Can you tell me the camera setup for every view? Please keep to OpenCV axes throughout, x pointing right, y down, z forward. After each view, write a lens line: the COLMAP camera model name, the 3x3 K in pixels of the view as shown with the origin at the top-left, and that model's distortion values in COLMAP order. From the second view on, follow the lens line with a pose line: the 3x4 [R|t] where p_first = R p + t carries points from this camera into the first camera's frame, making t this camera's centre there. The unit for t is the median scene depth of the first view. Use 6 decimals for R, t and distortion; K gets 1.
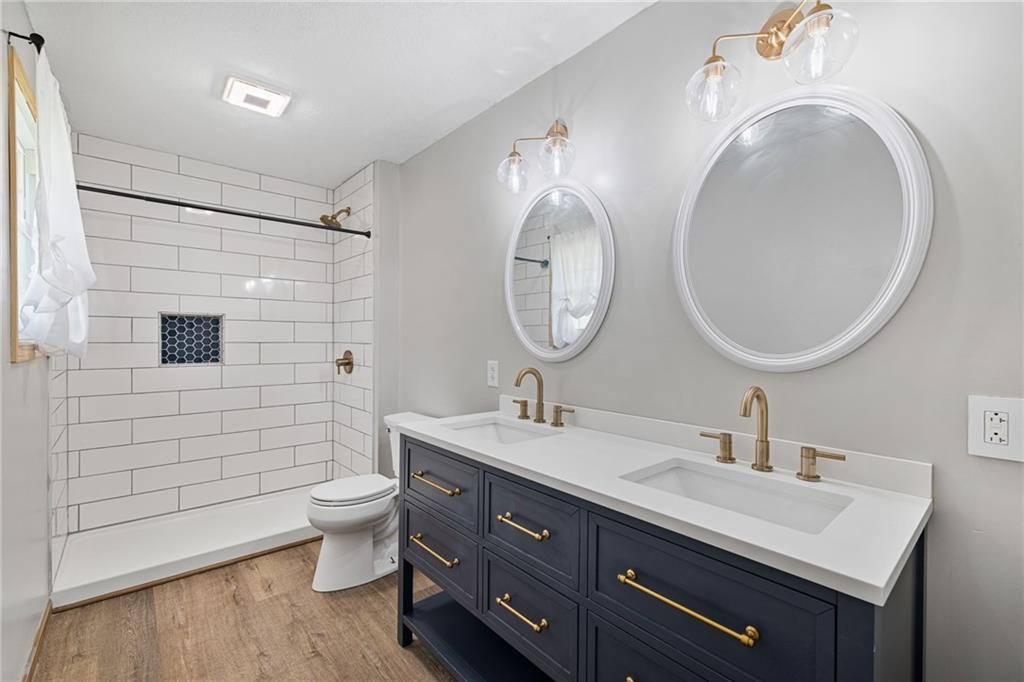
lens RADIAL K [[433.2, 0, 495.5], [0, 433.2, 338.7], [0, 0, 1]] dist [0.003275, 0.000893]
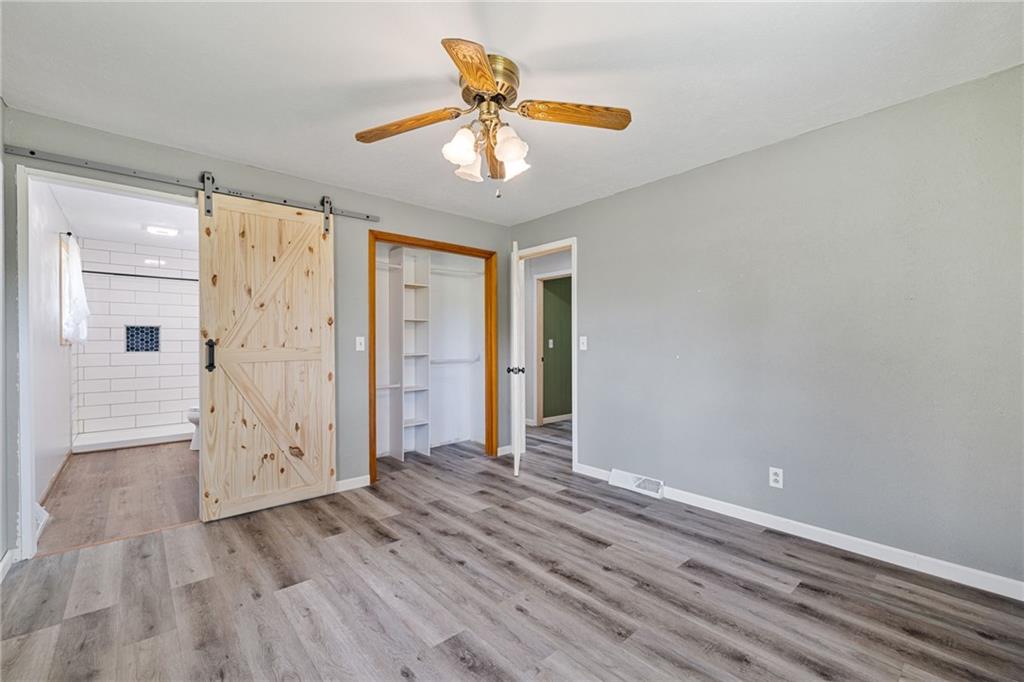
lens RADIAL K [[433.2, 0, 507.6], [0, 433.2, 340.8], [0, 0, 1]] dist [0.003275, 0.000893]
pose [[0.999901, -0.006692, 0.012392, 0.895153], [0.006742, 0.999969, -0.003999, 0.029049], [-0.012364, 0.004082, 0.999915, -0.945696]]
